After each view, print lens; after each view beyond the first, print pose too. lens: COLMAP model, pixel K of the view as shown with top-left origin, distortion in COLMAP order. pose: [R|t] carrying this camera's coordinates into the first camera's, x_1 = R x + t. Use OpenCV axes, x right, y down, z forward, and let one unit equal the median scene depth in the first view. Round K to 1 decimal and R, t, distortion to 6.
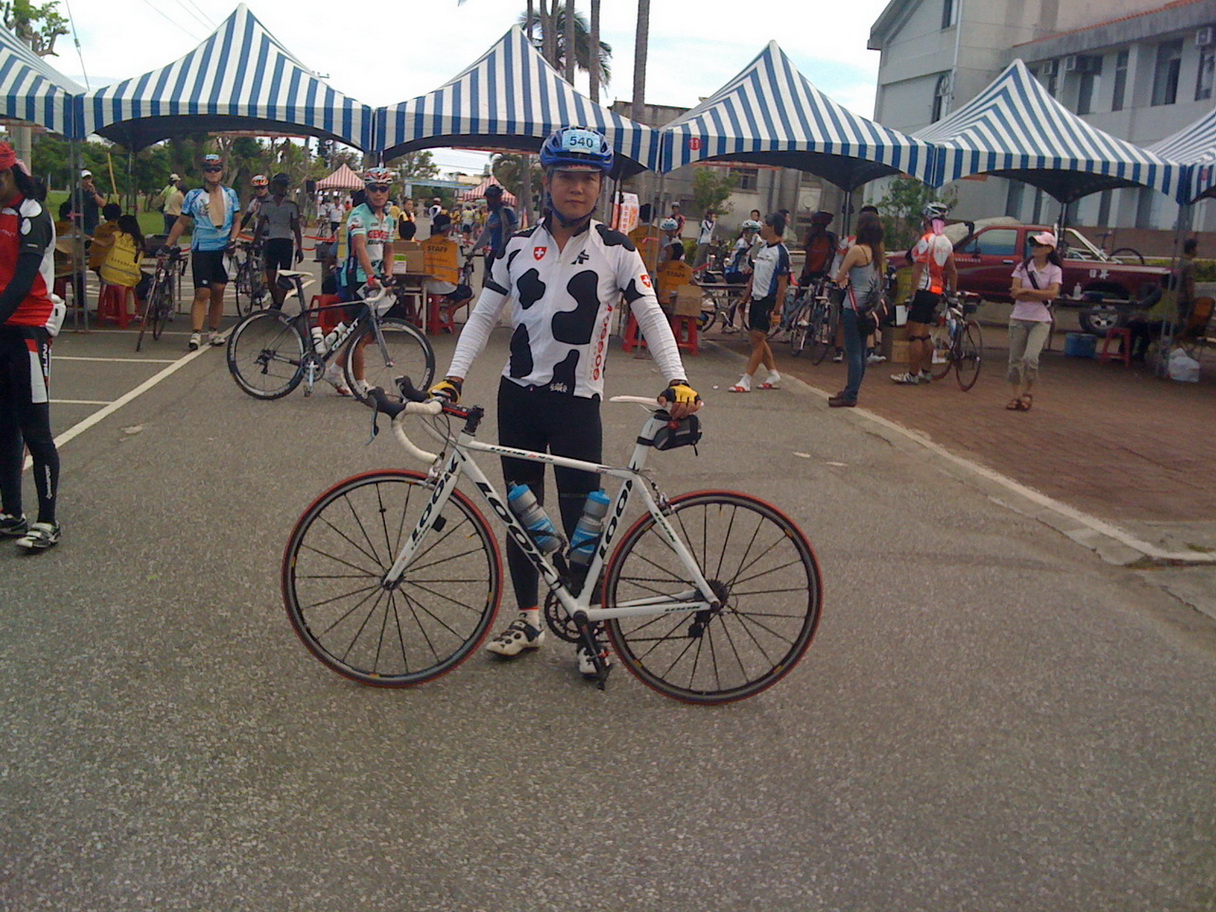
lens RADIAL K [[1376.4, 0, 564.7], [0, 1376.4, 453.3], [0, 0, 1]] dist [0.114735, -0.595487]
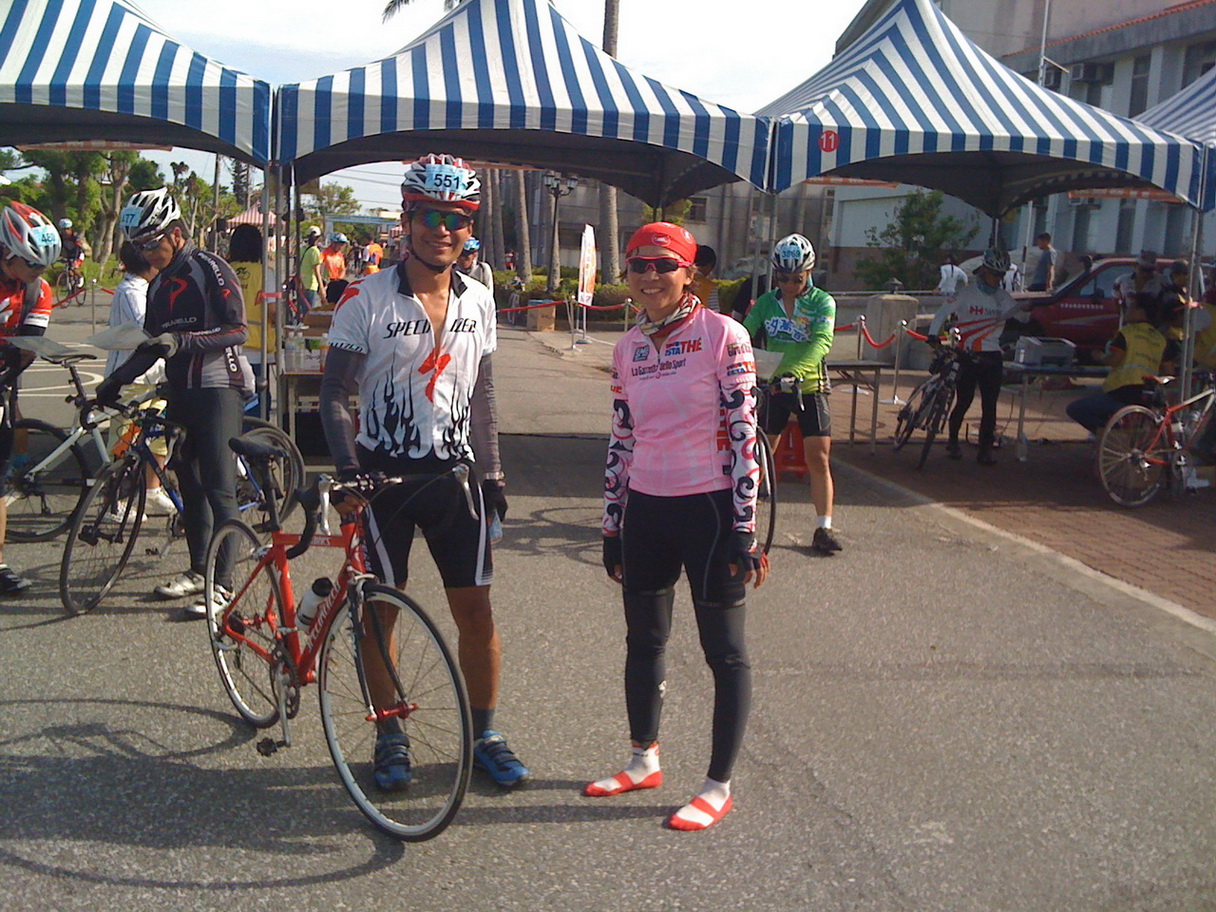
lens RADIAL K [[1376.4, 0, 564.7], [0, 1376.4, 453.3], [0, 0, 1]] dist [0.114735, -0.595487]
pose [[0.998241, -0.027752, 0.052394, -0.051599], [0.028963, 0.999327, -0.022505, -0.080205], [-0.051734, 0.023983, 0.998373, 0.416291]]
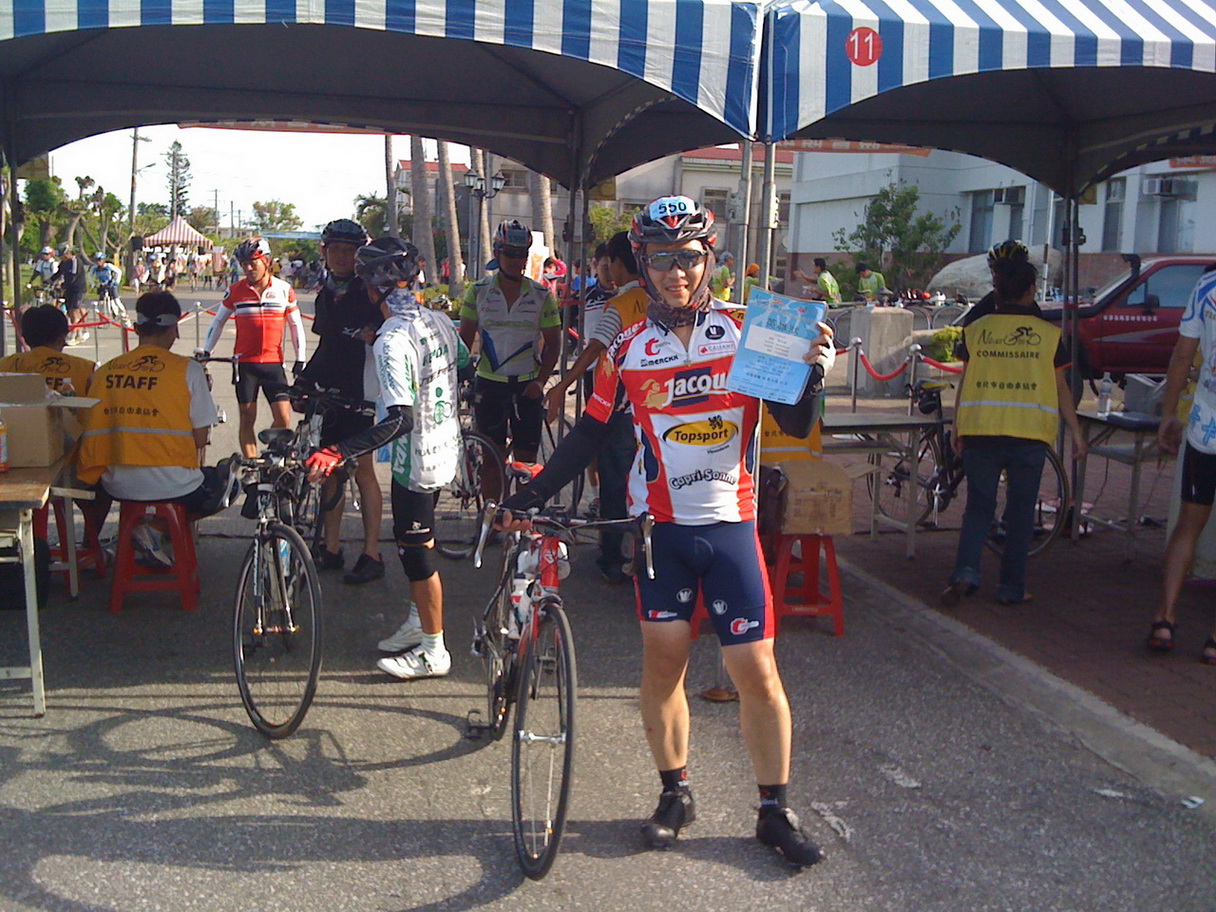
lens RADIAL K [[1376.4, 0, 564.7], [0, 1376.4, 453.3], [0, 0, 1]] dist [0.114735, -0.595487]
pose [[0.995044, -0.052124, 0.084683, -0.007685], [0.054836, 0.998044, -0.030017, -0.121226], [-0.082952, 0.034512, 0.995956, 0.677647]]
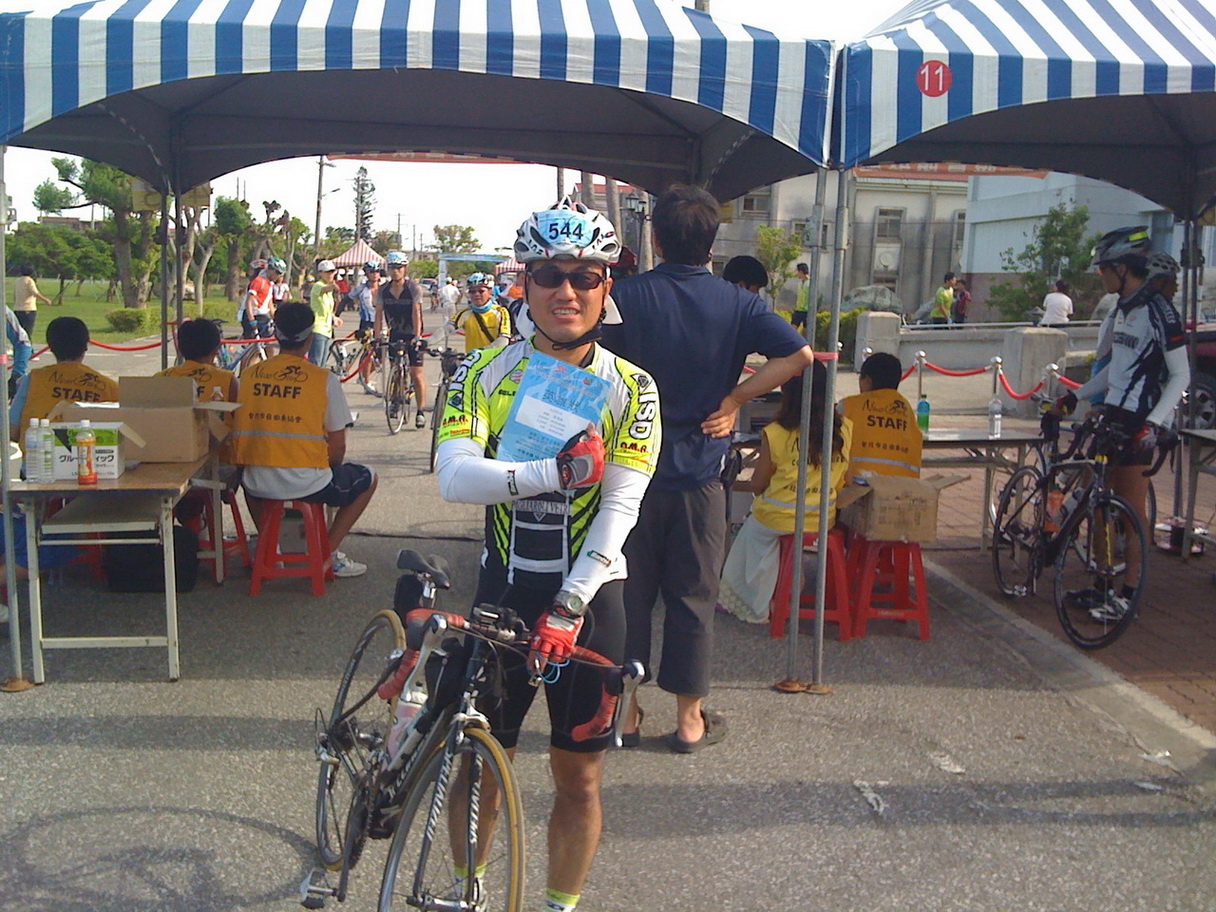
lens RADIAL K [[1376.4, 0, 564.7], [0, 1376.4, 453.3], [0, 0, 1]] dist [0.114735, -0.595487]
pose [[0.998551, -0.036297, -0.039730, 0.012484], [0.034265, 0.998127, -0.050681, -0.114830], [0.041496, 0.049246, 0.997924, 0.648694]]
